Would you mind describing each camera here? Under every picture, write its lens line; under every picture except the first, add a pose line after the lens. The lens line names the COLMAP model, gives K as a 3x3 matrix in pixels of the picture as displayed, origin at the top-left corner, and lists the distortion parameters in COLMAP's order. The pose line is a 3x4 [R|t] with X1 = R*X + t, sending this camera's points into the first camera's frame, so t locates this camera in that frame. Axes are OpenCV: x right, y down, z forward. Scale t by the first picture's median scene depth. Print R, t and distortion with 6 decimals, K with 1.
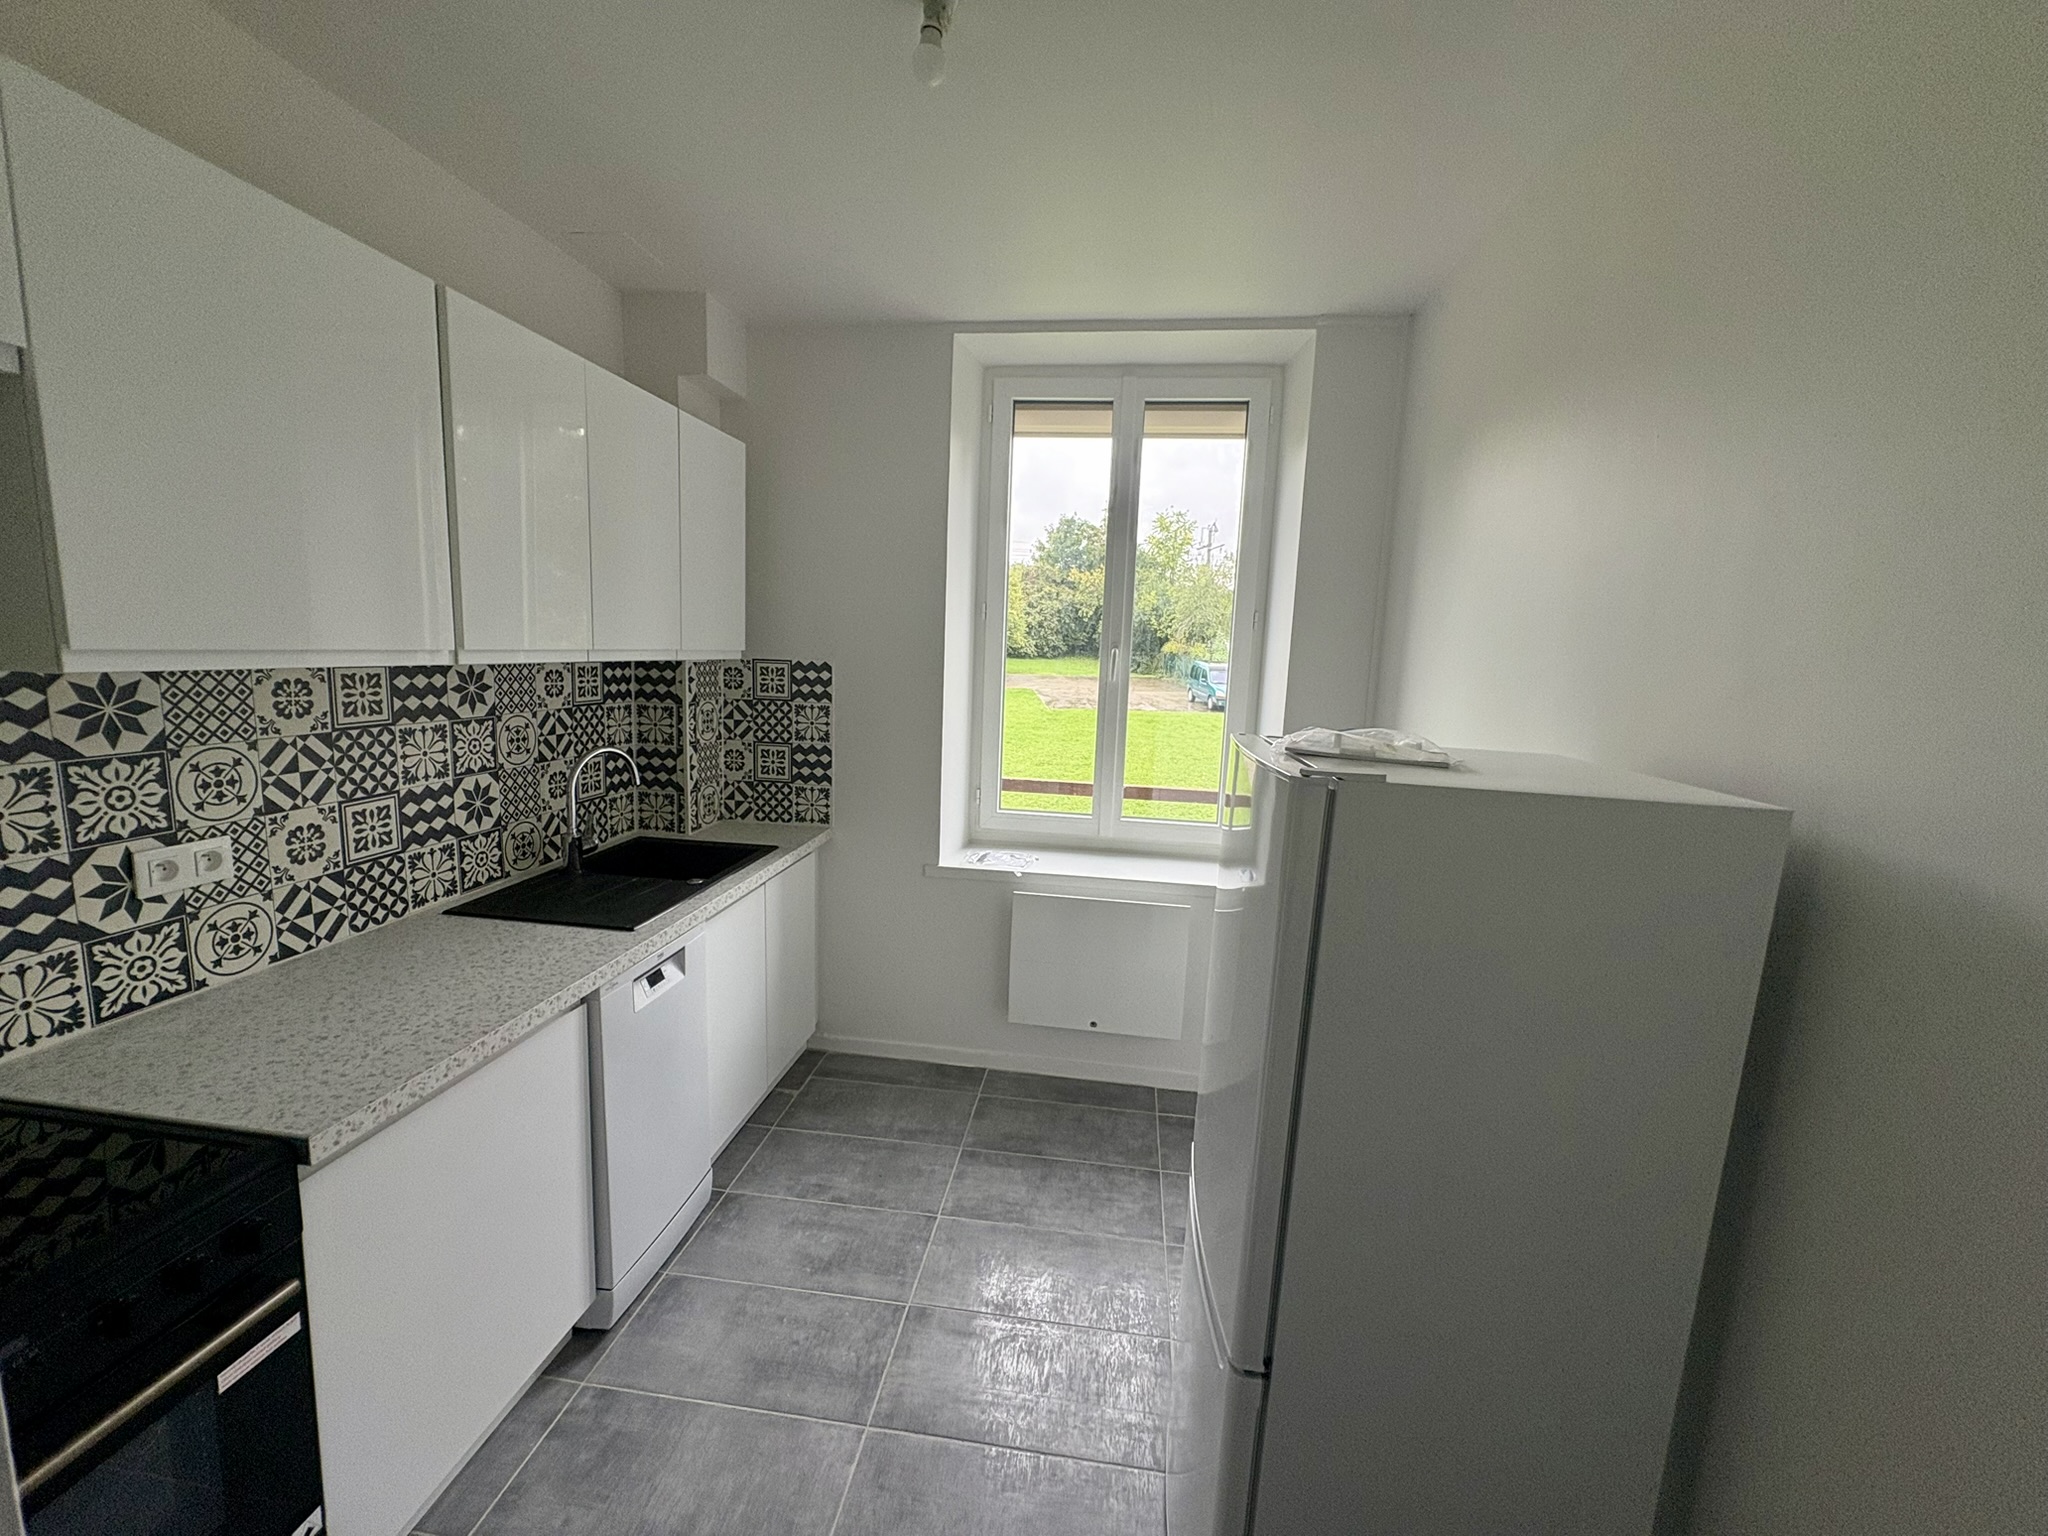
lens RADIAL K [[816.6, 0, 1024.0], [0, 816.6, 768.0], [0, 0, 1]] dist [-0.000025, -0.000217]
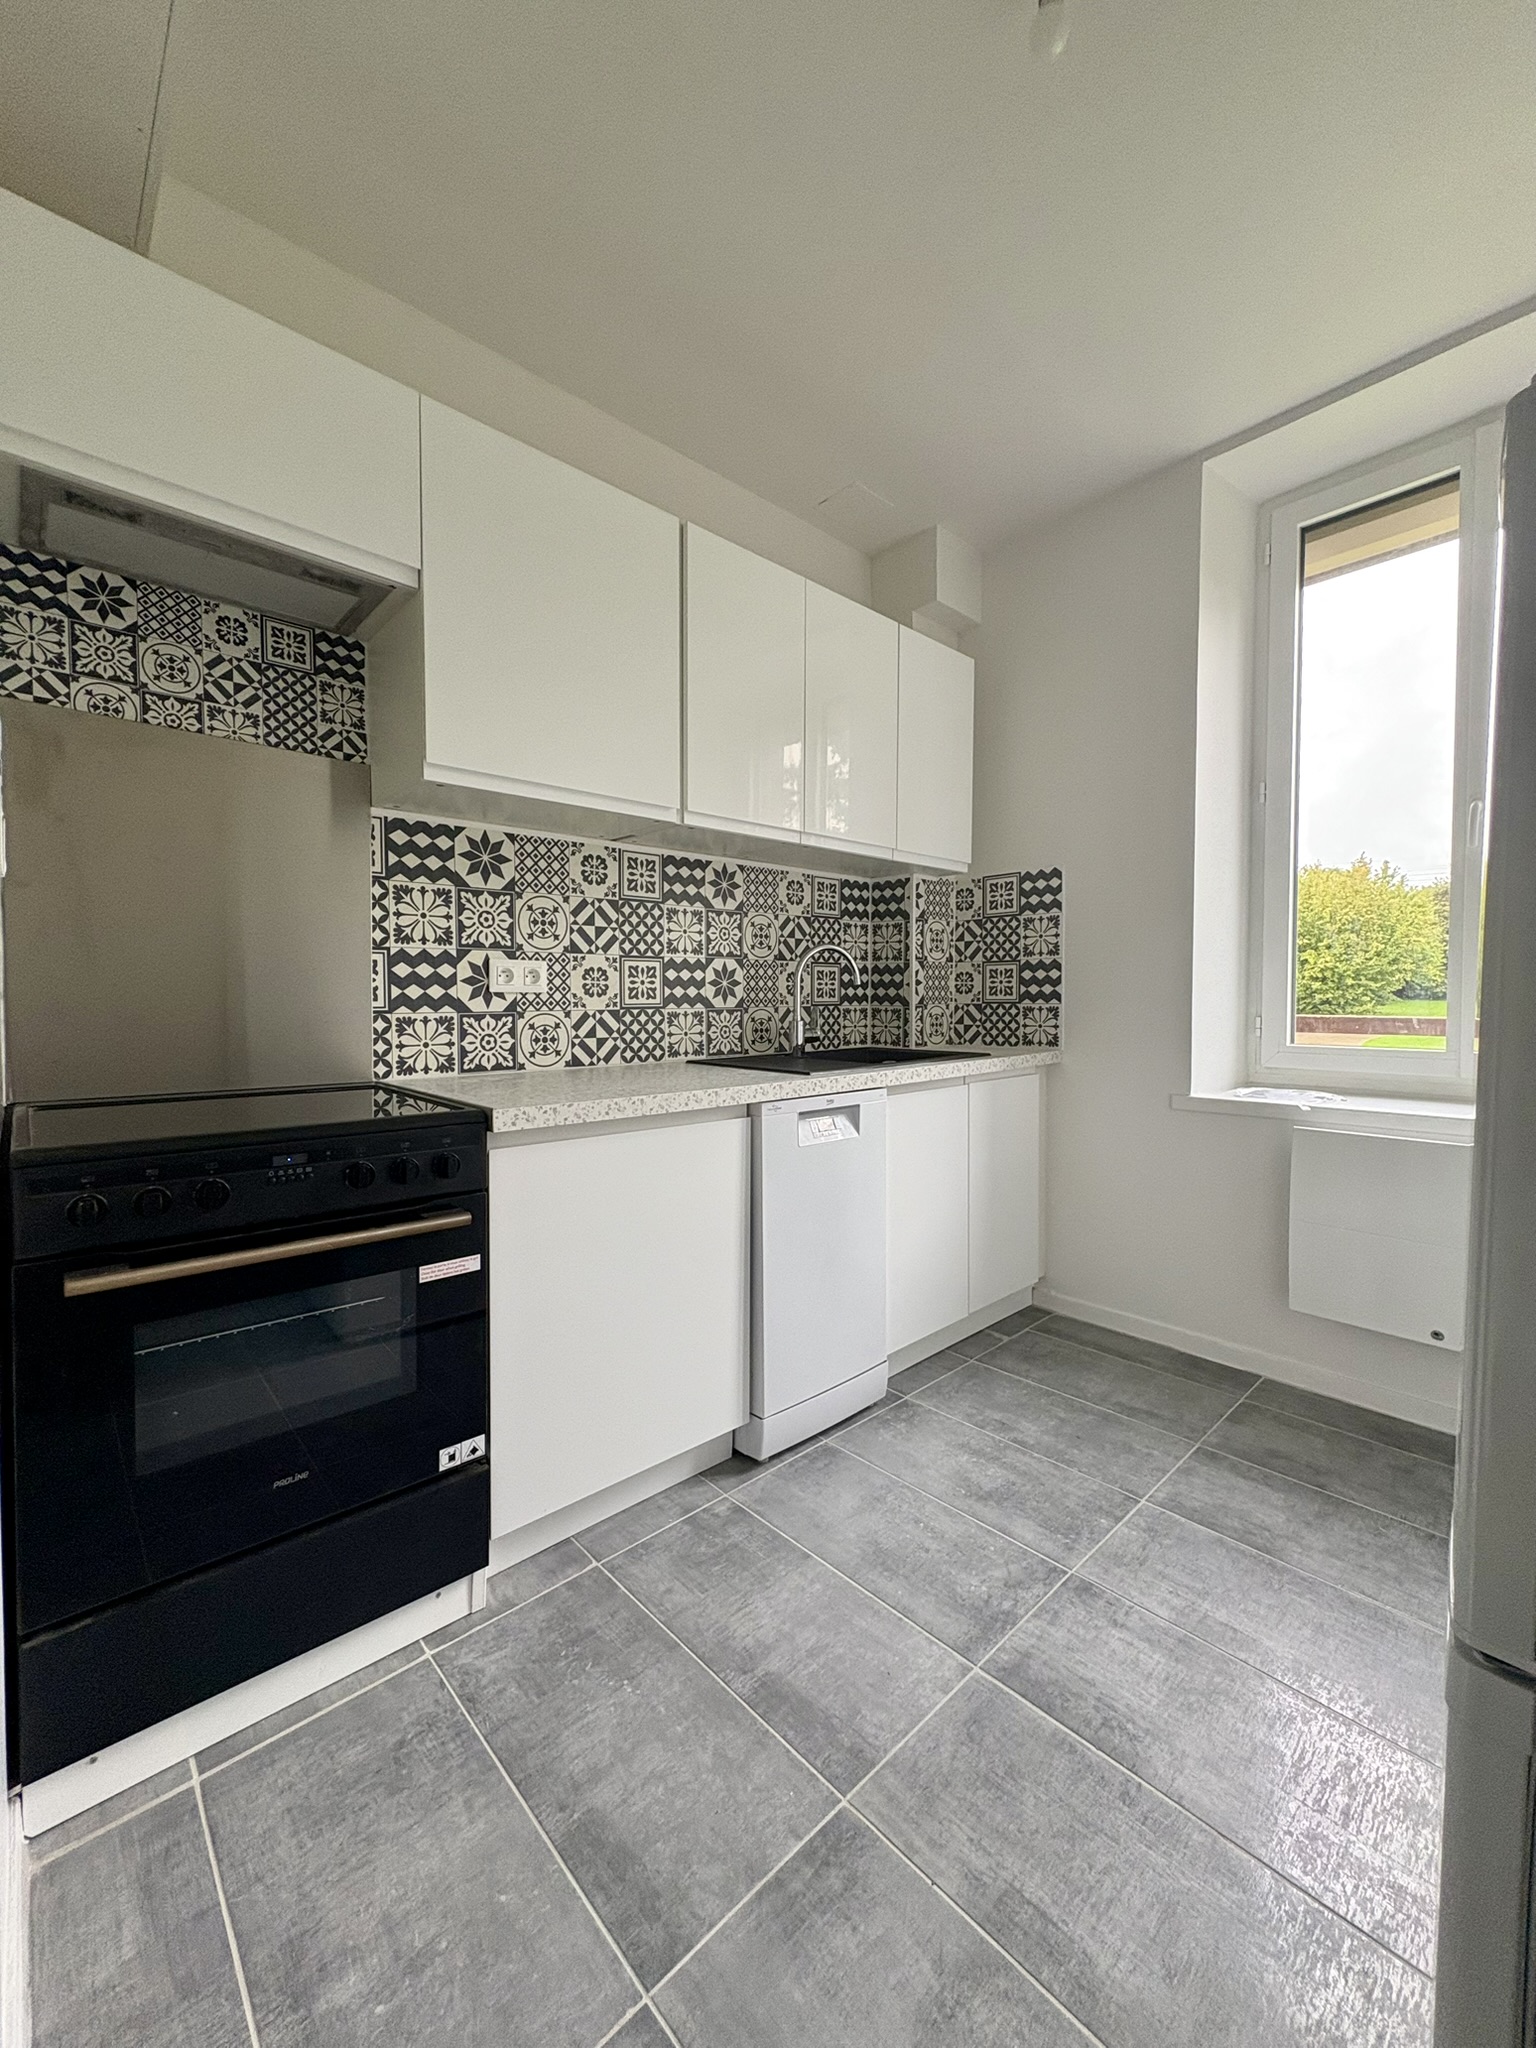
lens RADIAL K [[816.6, 0, 768.0], [0, 816.6, 1024.0], [0, 0, 1]] dist [-0.000025, -0.000217]
pose [[0.766225, -0.020066, -0.642259, 0.133209], [-0.061919, 0.992555, -0.104880, 0.221888], [0.639582, 0.120129, 0.759278, 0.154828]]
